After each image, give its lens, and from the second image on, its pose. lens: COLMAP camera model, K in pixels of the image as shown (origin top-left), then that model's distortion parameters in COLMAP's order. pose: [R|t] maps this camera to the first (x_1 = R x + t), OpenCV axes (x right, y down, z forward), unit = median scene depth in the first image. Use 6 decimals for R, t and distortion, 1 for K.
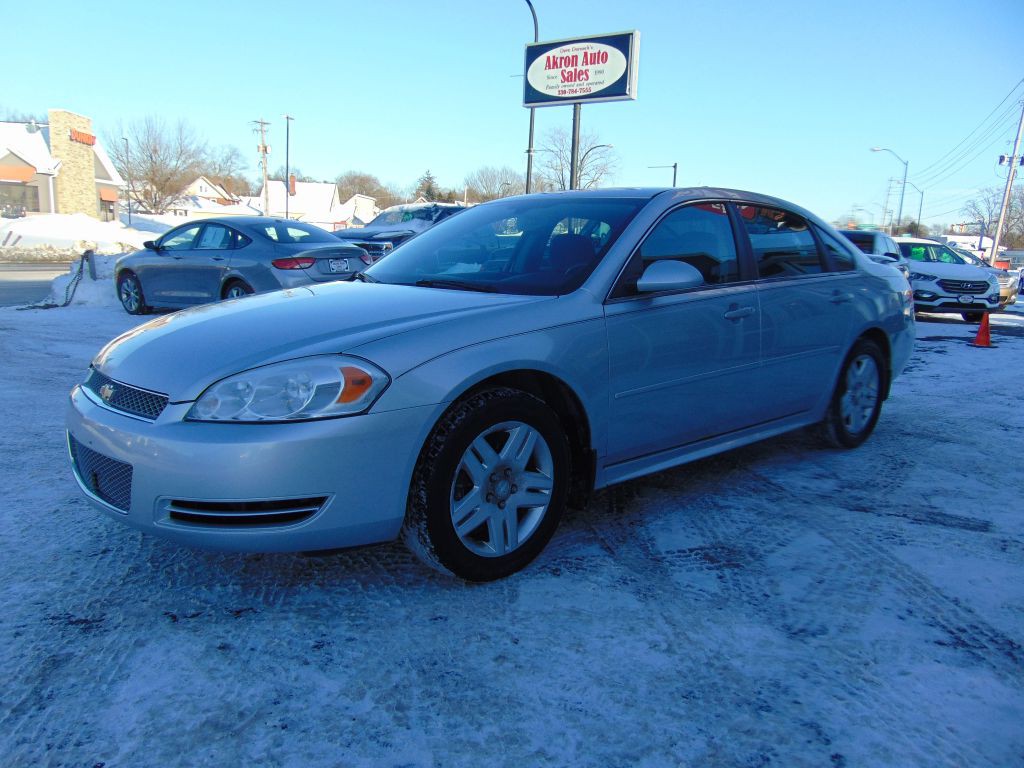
lens RADIAL K [[768.9, 0, 516.1], [0, 768.9, 383.6], [0, 0, 1]] dist [0.034951, 0.023024]
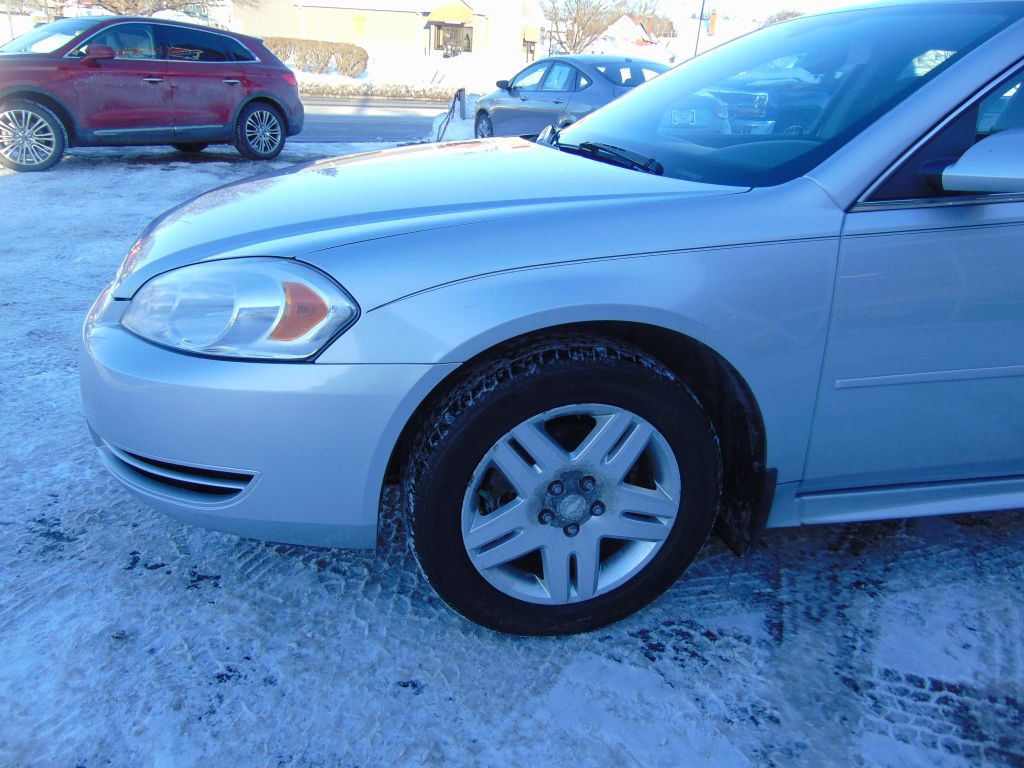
lens RADIAL K [[768.9, 0, 510.0], [0, 768.9, 376.8], [0, 0, 1]] dist [0.034951, 0.023024]
pose [[0.872964, 0.200957, -0.444467, 0.185389], [-0.120578, 0.971817, 0.202563, -0.079082], [0.472647, -0.123237, 0.872592, 0.448277]]
